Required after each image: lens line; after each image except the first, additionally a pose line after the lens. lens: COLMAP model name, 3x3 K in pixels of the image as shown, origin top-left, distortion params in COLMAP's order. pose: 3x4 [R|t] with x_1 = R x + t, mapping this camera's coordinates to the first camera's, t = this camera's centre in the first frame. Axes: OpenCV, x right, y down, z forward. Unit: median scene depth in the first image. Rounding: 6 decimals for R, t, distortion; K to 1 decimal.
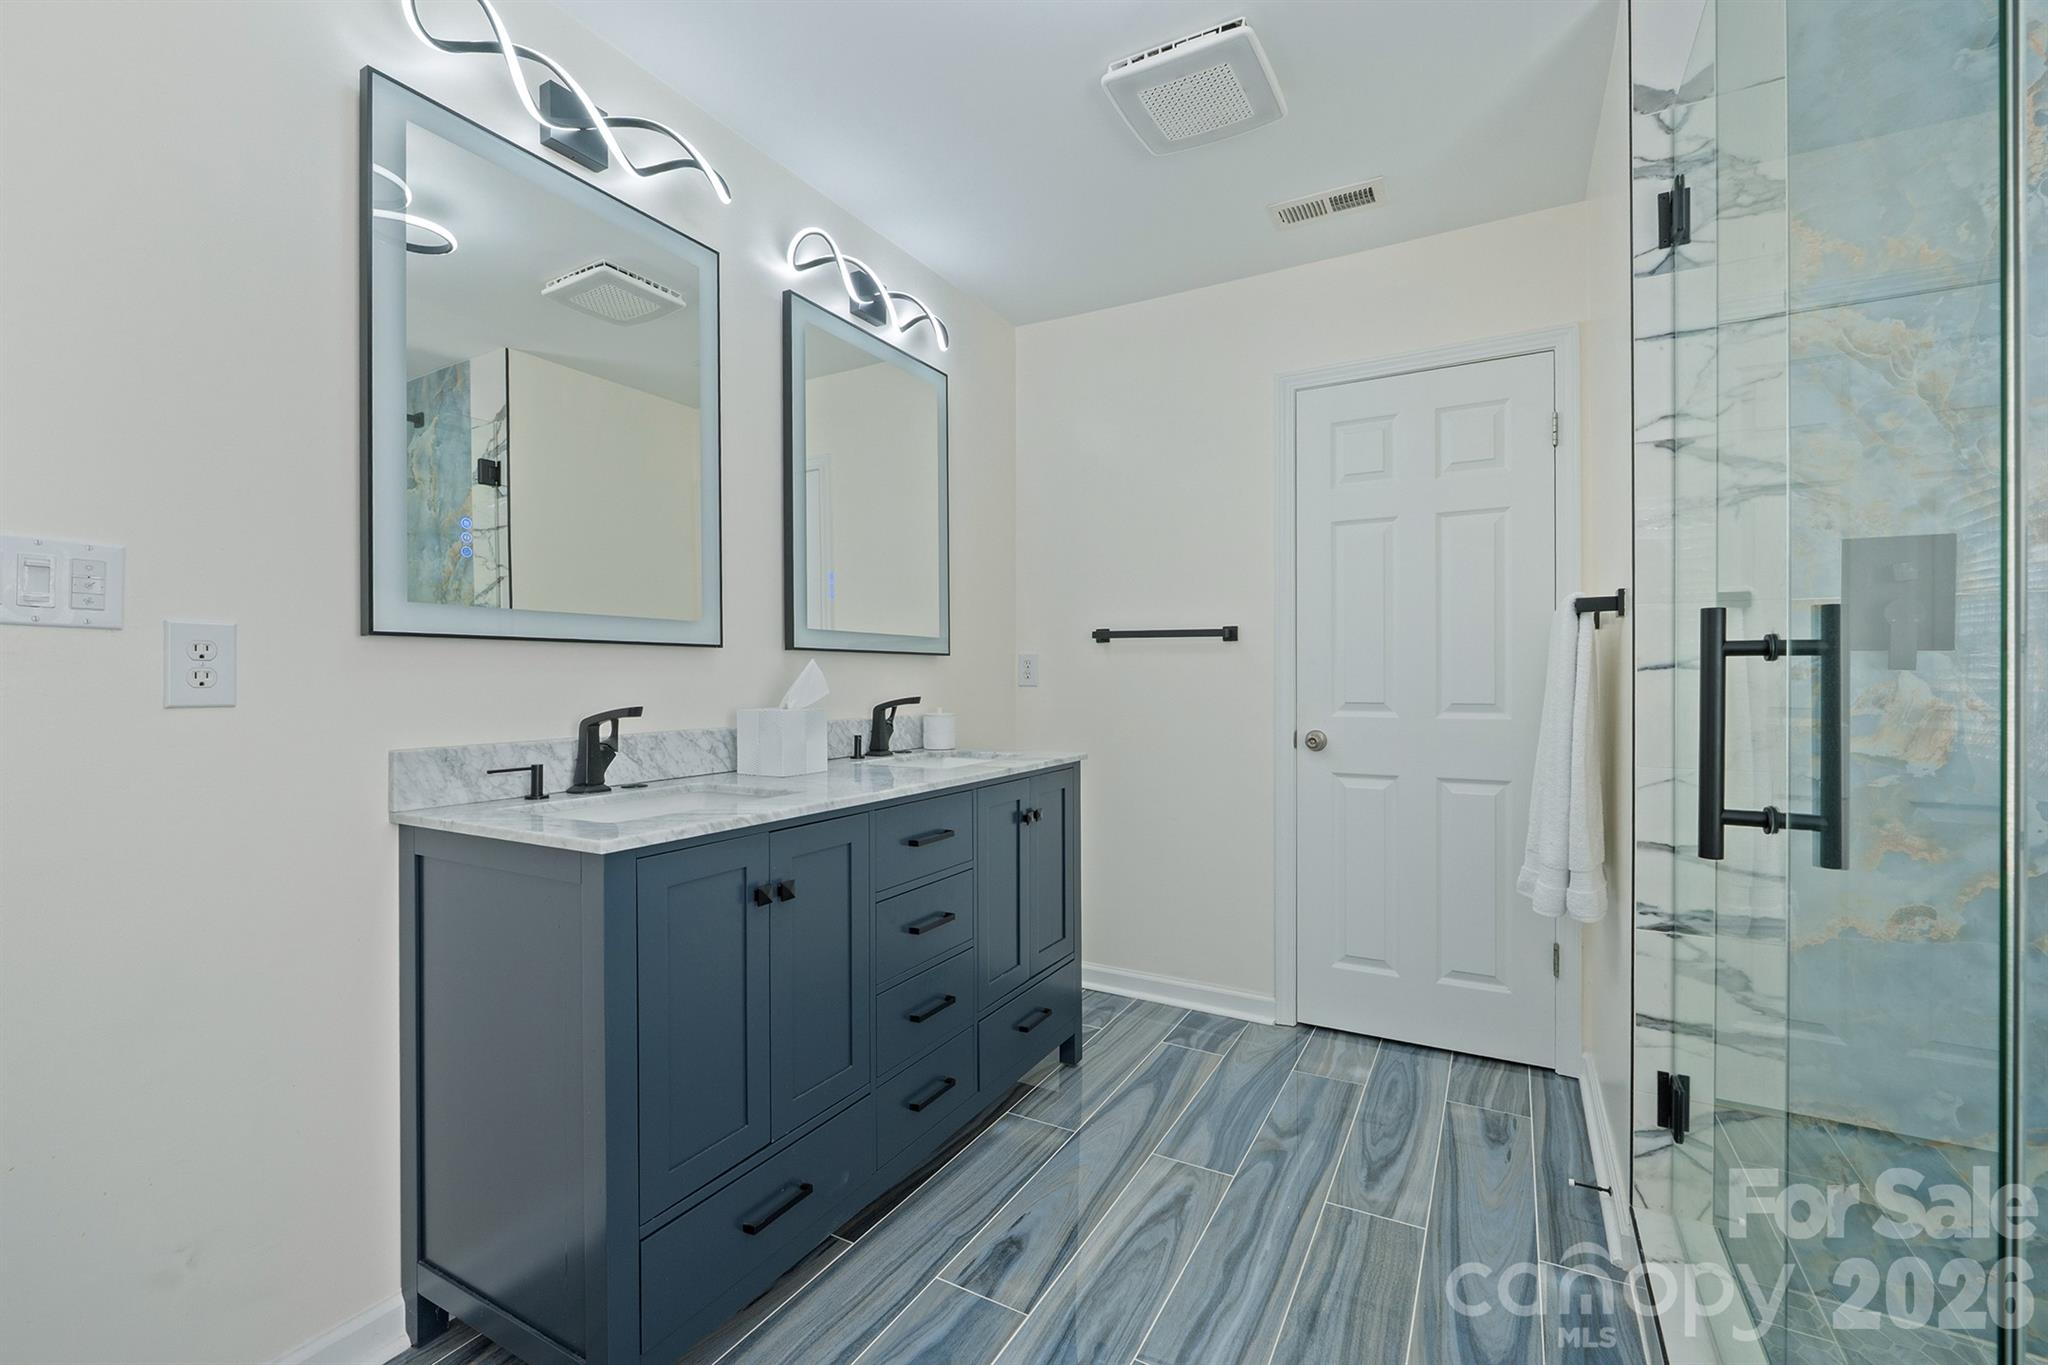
lens RADIAL K [[871.6, 0, 1024.0], [0, 871.6, 682.5], [0, 0, 1]] dist [-0.001682, -0.000274]
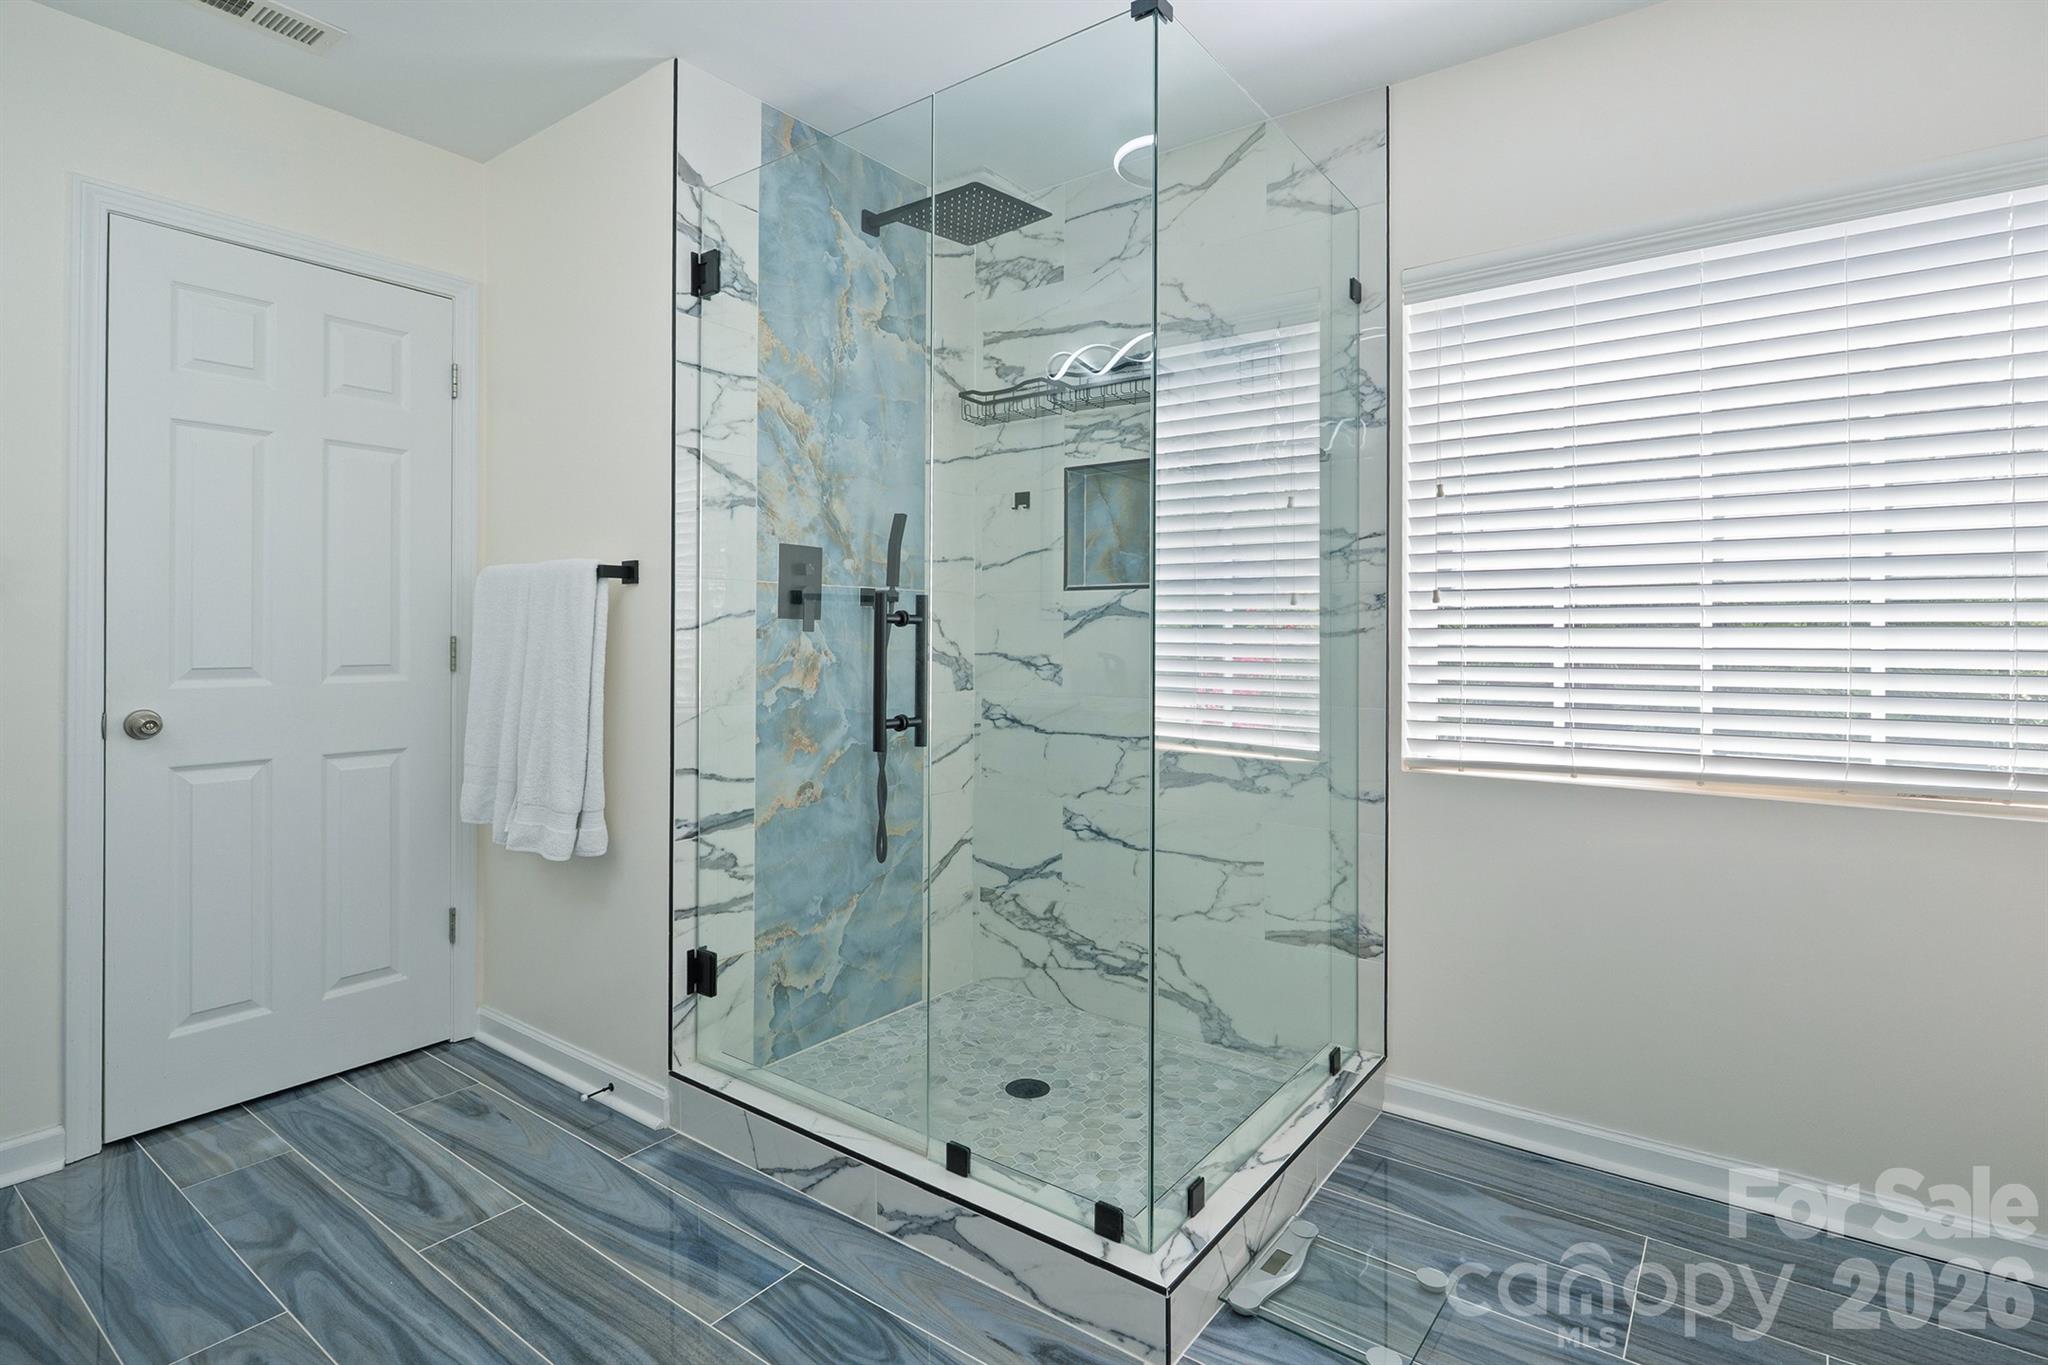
lens RADIAL K [[1010.5, 0, 1029.6], [0, 1010.5, 636.9], [0, 0, 1]] dist [-0.002068, 0.000102]
pose [[0.125419, 0.001154, 0.992103, -0.620651], [0.002518, 0.999996, -0.001482, -0.001146], [-0.992101, 0.002683, 0.125416, 0.315293]]
